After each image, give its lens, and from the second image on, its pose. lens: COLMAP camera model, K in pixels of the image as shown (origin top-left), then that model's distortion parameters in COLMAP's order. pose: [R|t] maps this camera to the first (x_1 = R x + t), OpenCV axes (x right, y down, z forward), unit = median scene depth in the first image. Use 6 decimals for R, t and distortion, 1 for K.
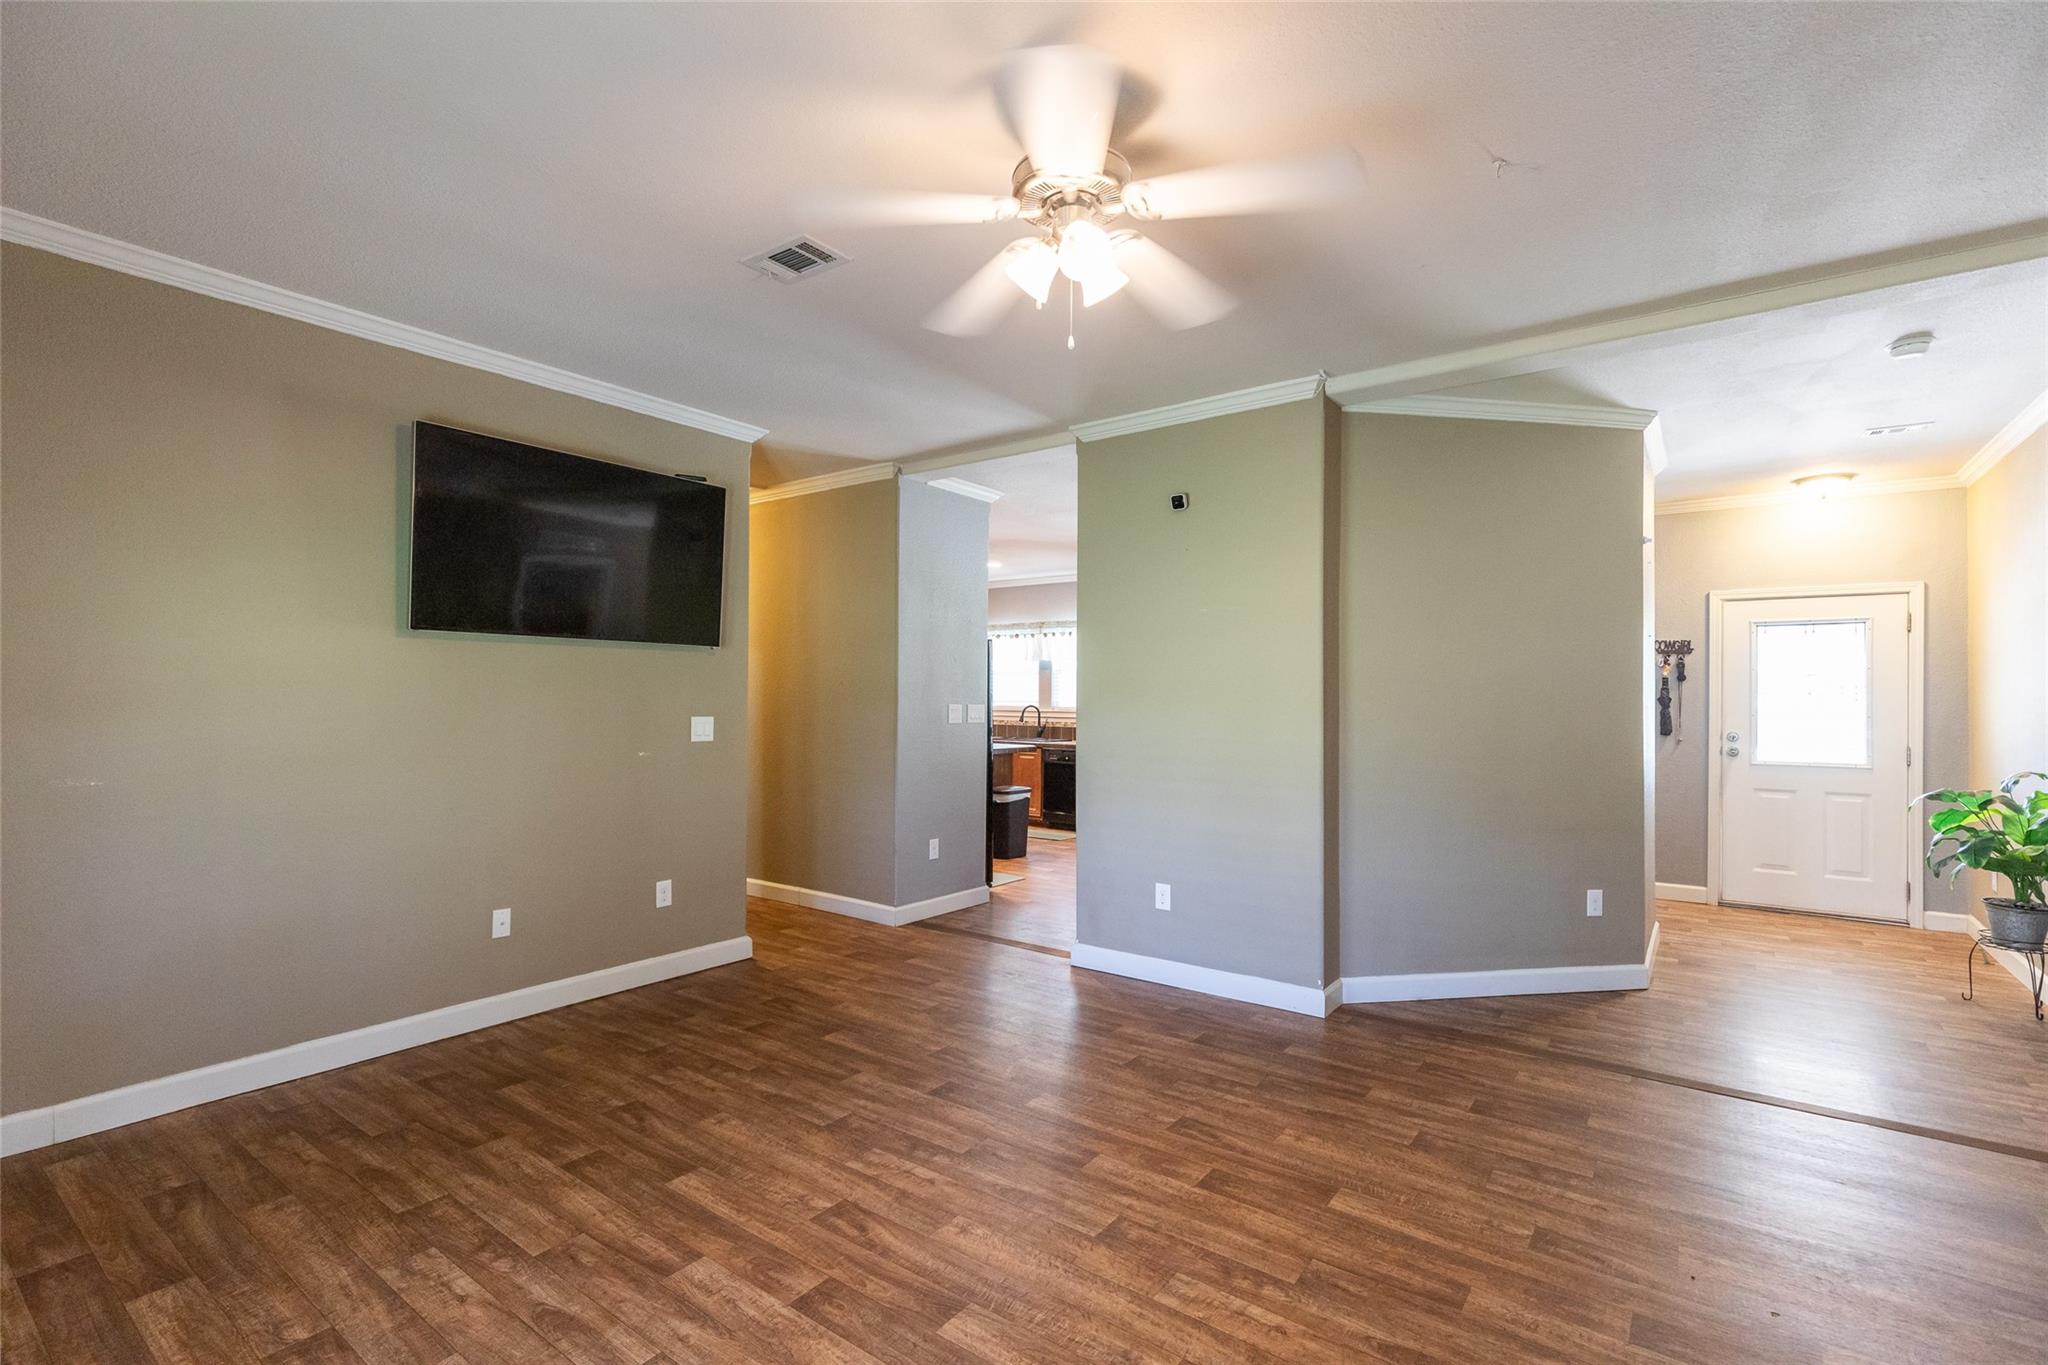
lens RADIAL K [[899.8, 0, 1068.0], [0, 899.8, 699.3], [0, 0, 1]] dist [0.000451, 0.000518]
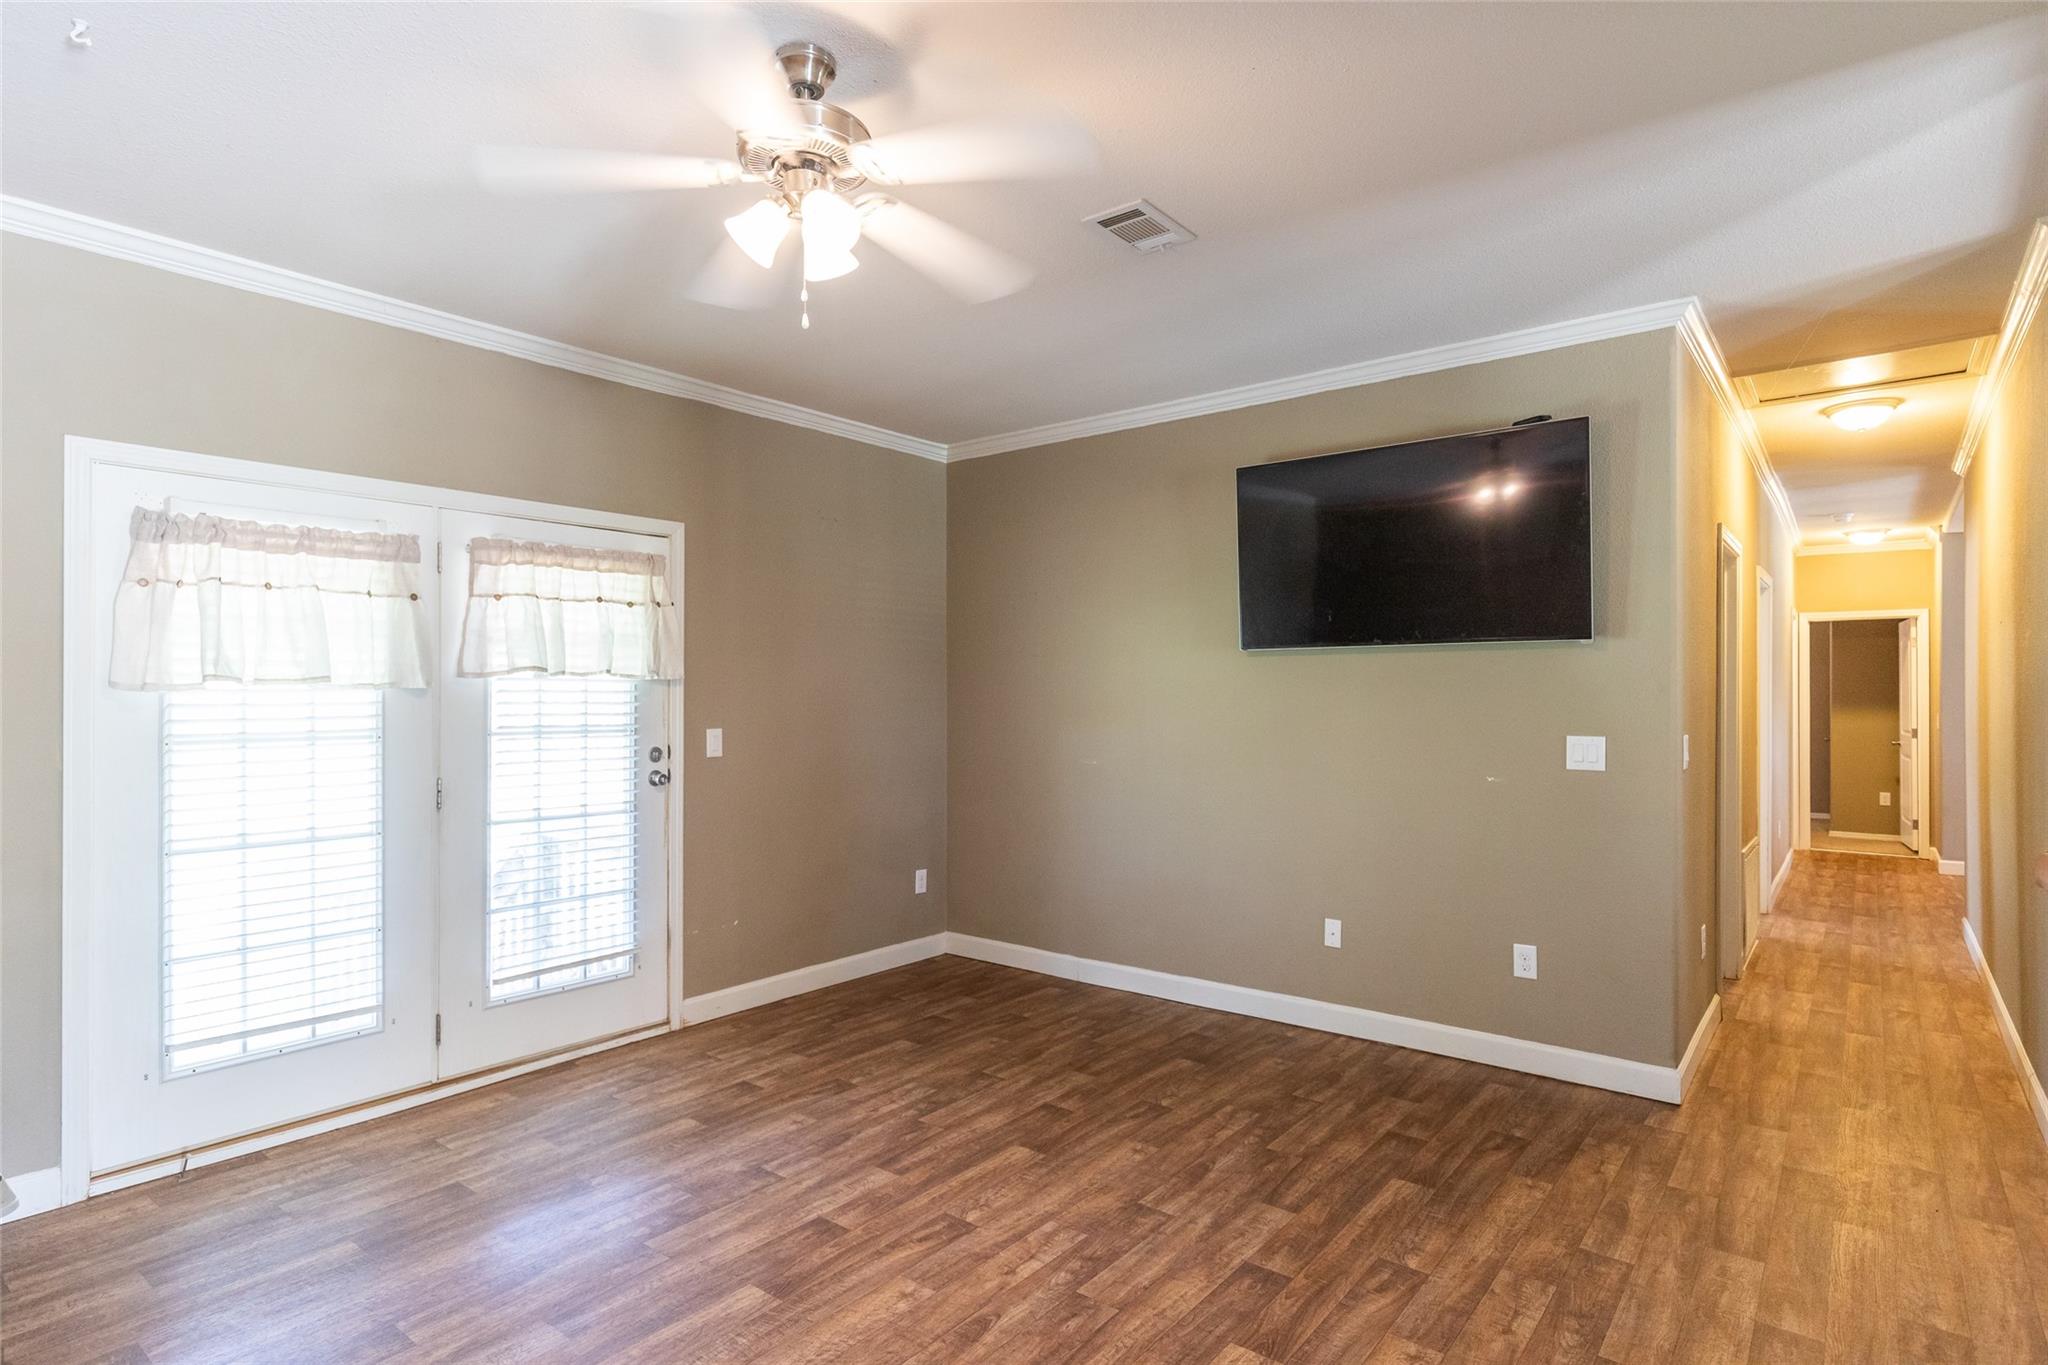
lens RADIAL K [[1082.0, 0, 1019.1], [0, 1082.0, 691.3], [0, 0, 1]] dist [-0.000631, -0.000144]
pose [[-0.056590, -0.008232, -0.998364, 0.765563], [-0.003653, 0.999961, -0.008038, -0.013005], [0.998391, 0.003193, -0.056618, 0.916268]]
